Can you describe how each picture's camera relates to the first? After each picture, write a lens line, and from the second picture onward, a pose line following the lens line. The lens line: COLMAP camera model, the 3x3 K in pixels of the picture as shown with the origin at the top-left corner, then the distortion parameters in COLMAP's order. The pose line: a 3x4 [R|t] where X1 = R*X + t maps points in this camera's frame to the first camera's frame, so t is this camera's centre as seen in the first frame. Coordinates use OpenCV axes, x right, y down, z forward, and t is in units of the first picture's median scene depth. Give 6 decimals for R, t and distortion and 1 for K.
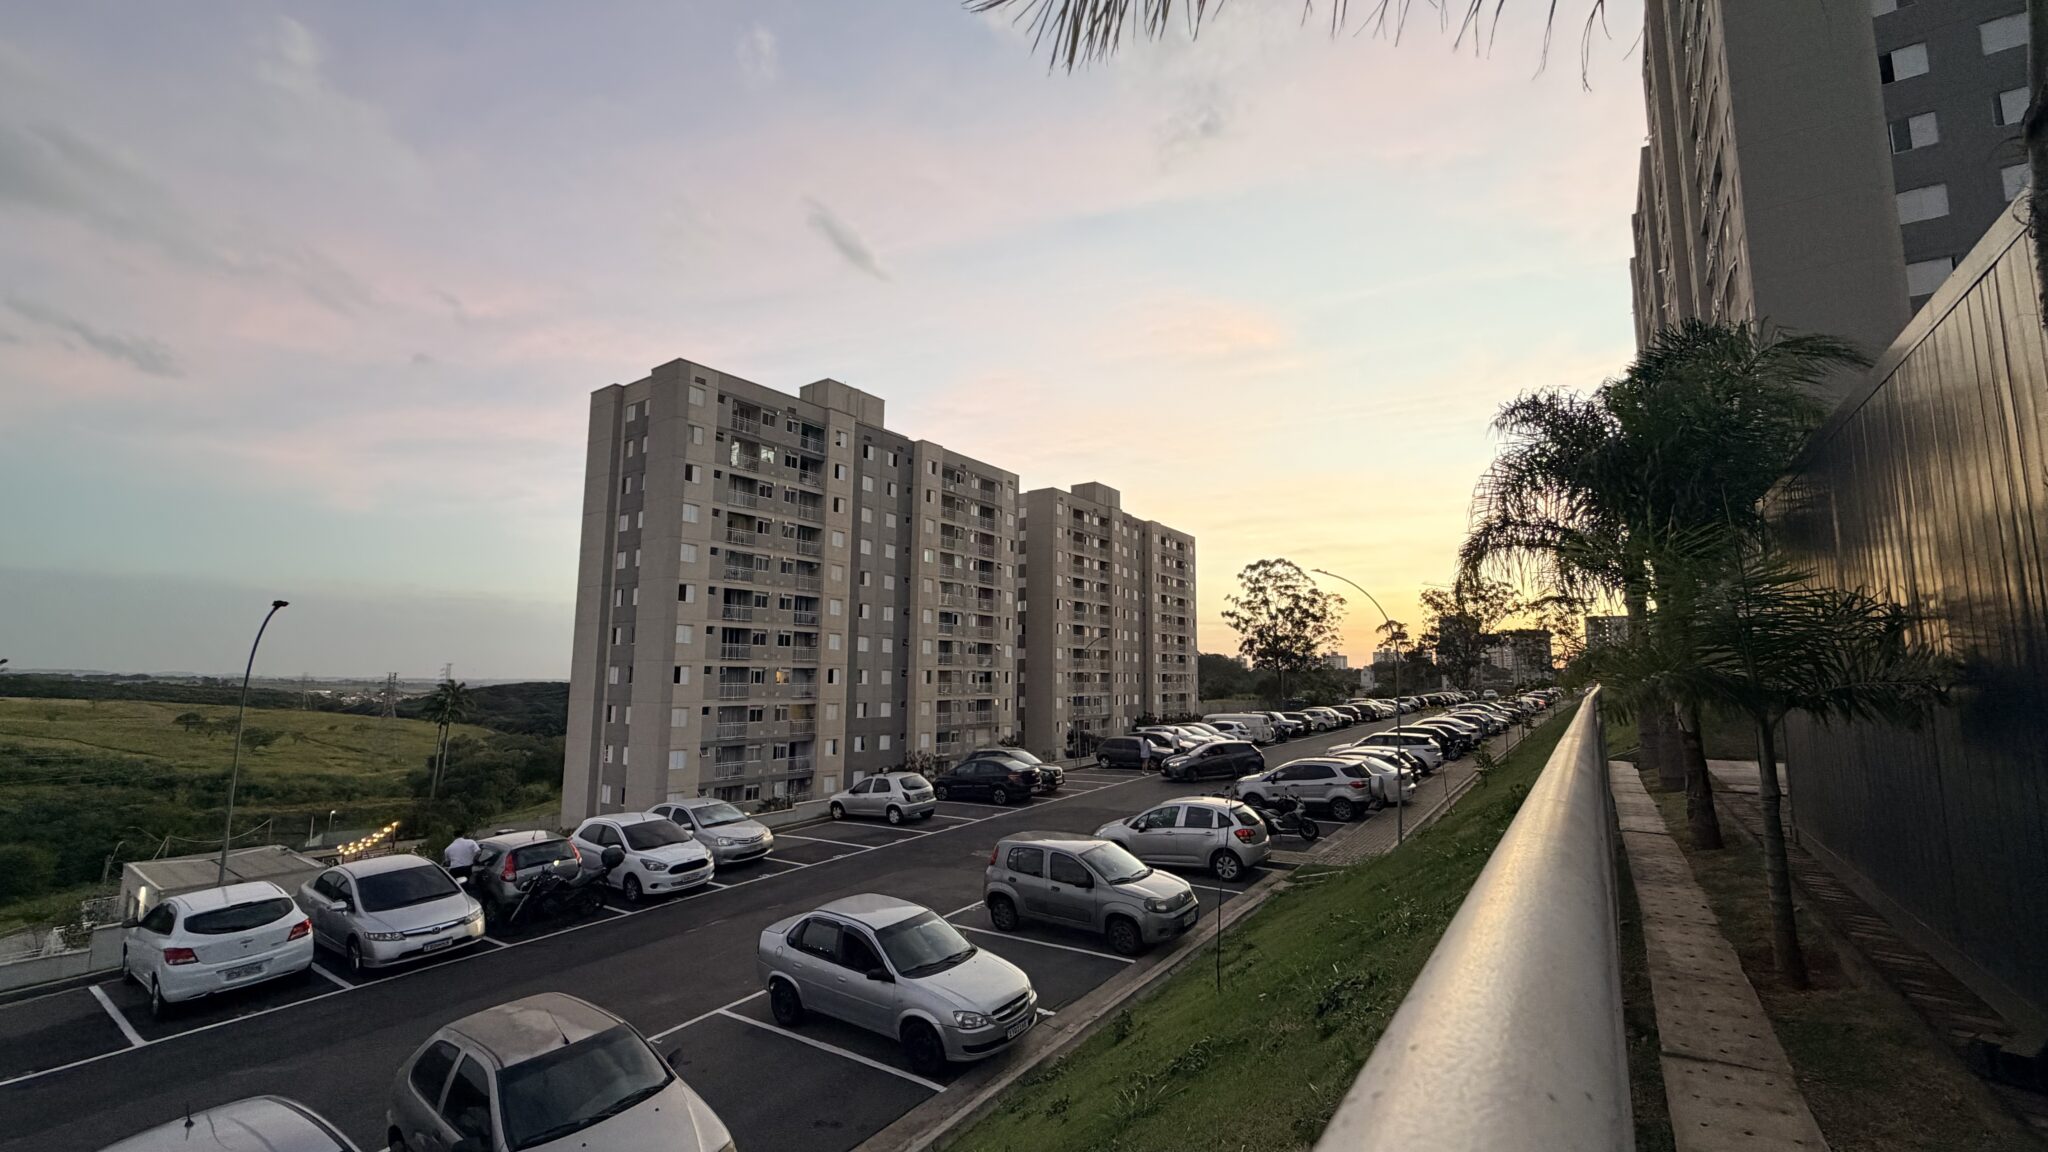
lens RADIAL K [[816.4, 0, 1020.6], [0, 816.4, 569.4], [0, 0, 1]] dist [0.001637, -0.000172]
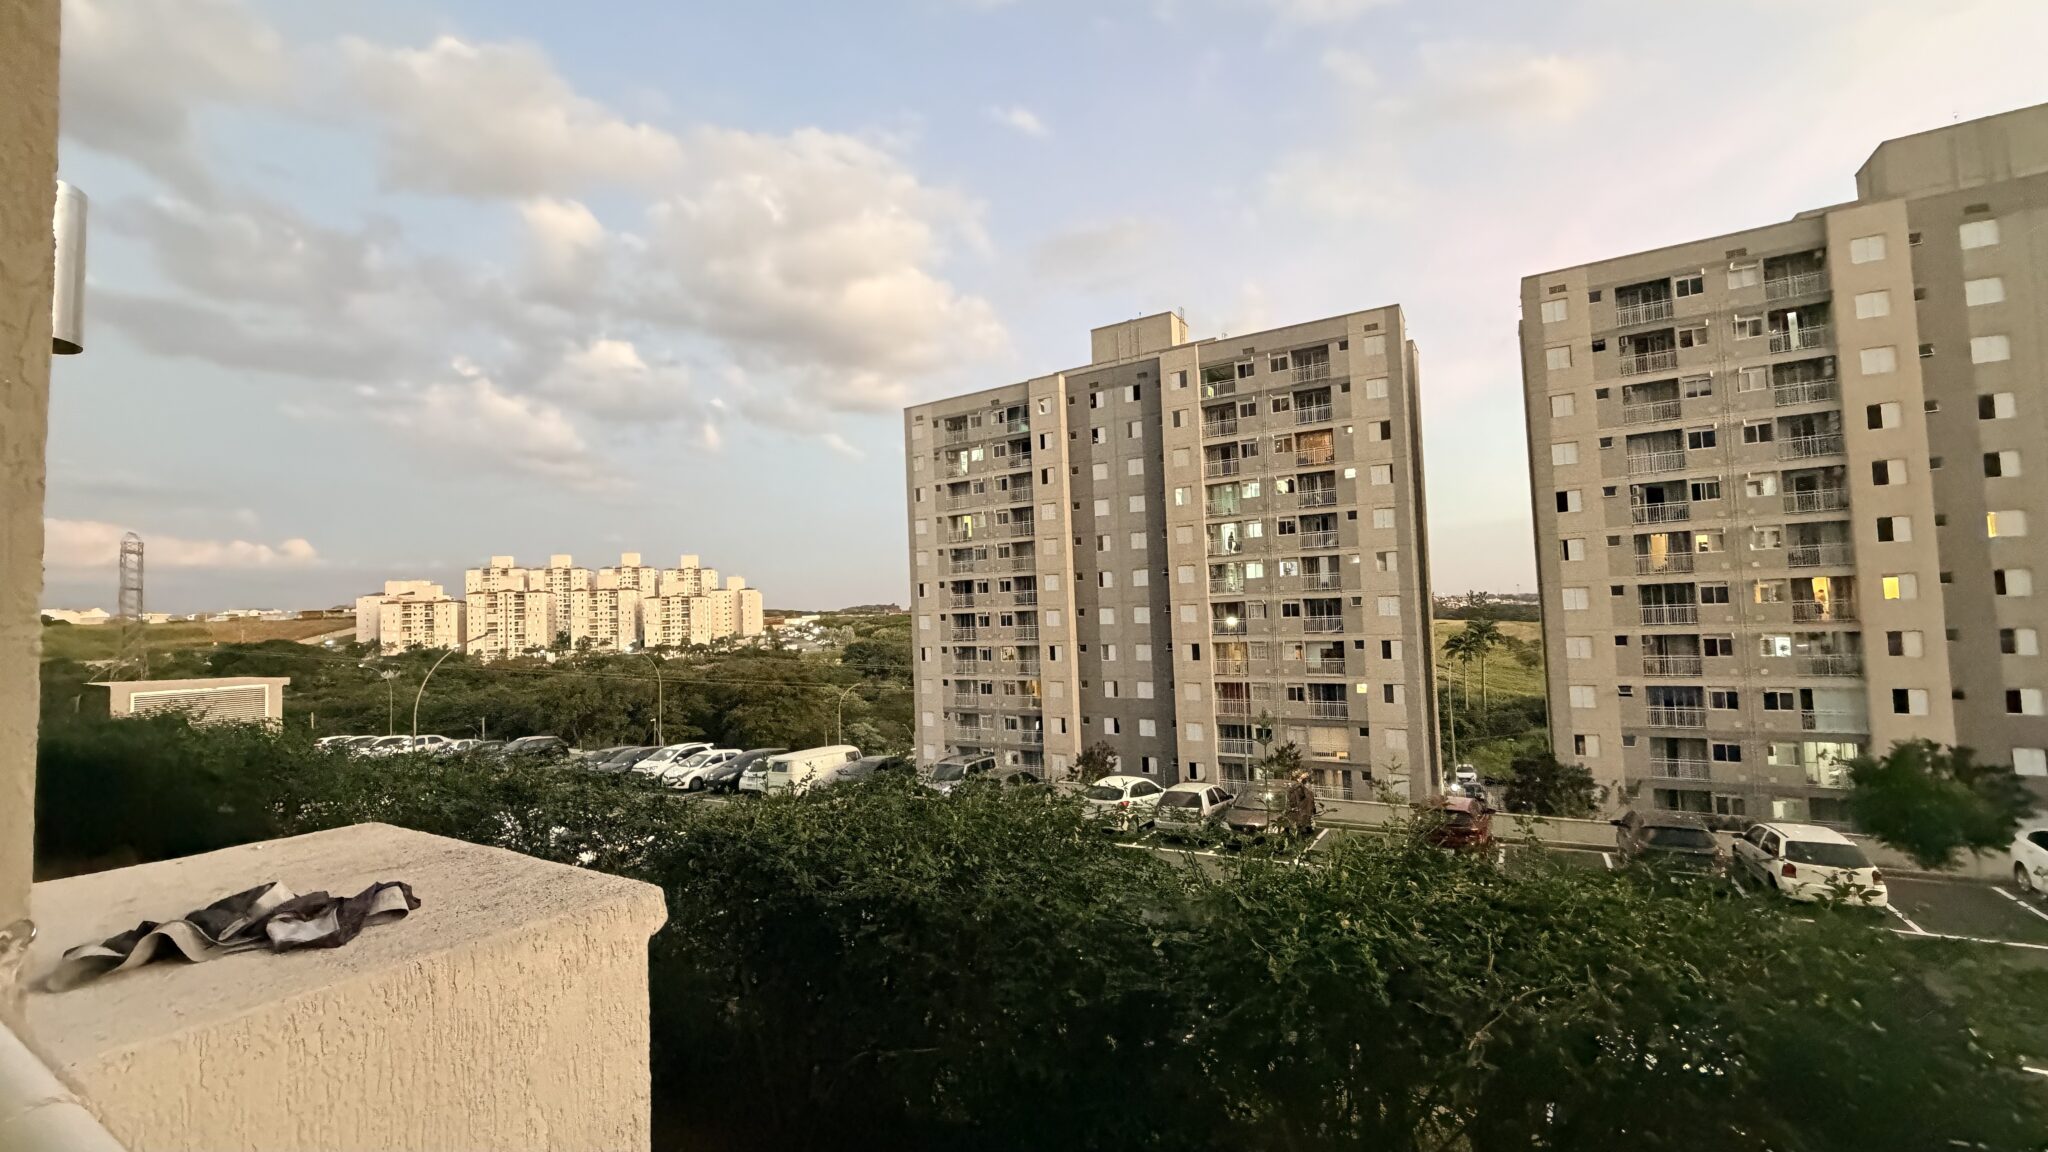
lens RADIAL K [[816.4, 0, 1015.4], [0, 816.4, 575.7], [0, 0, 1]] dist [0.001637, -0.000172]
pose [[0.076483, -0.057826, -0.995393, 0.740704], [0.169815, 0.984487, -0.044145, 0.074338], [0.982504, -0.165656, 0.085116, 0.883086]]
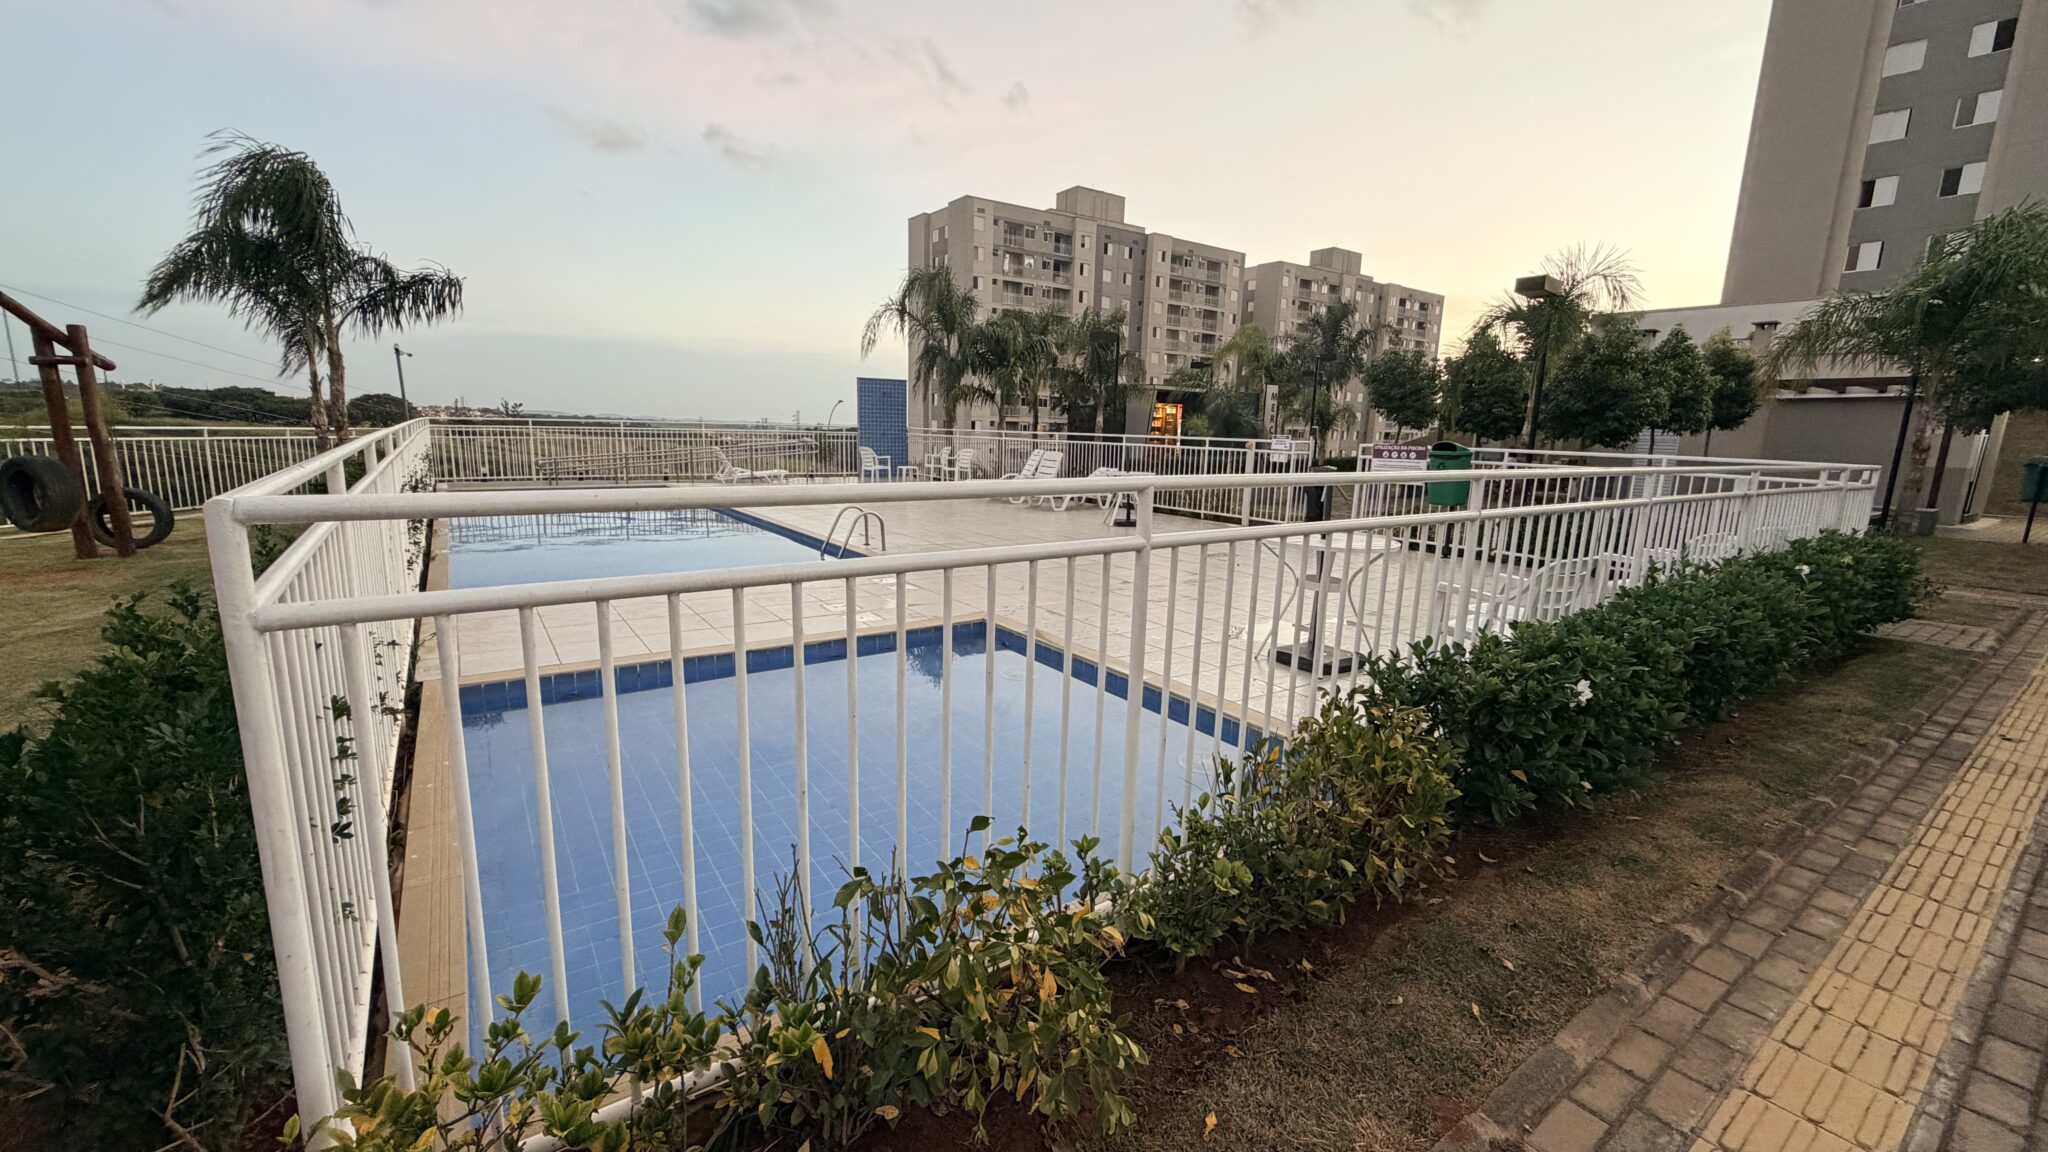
lens RADIAL K [[816.4, 0, 1019.9], [0, 816.4, 574.4], [0, 0, 1]] dist [0.001637, -0.000172]
pose [[0.942081, 0.077268, -0.326362, 0.146579], [0.024949, 0.954257, 0.297944, -0.047907], [0.334455, -0.288830, 0.897060, -0.343168]]
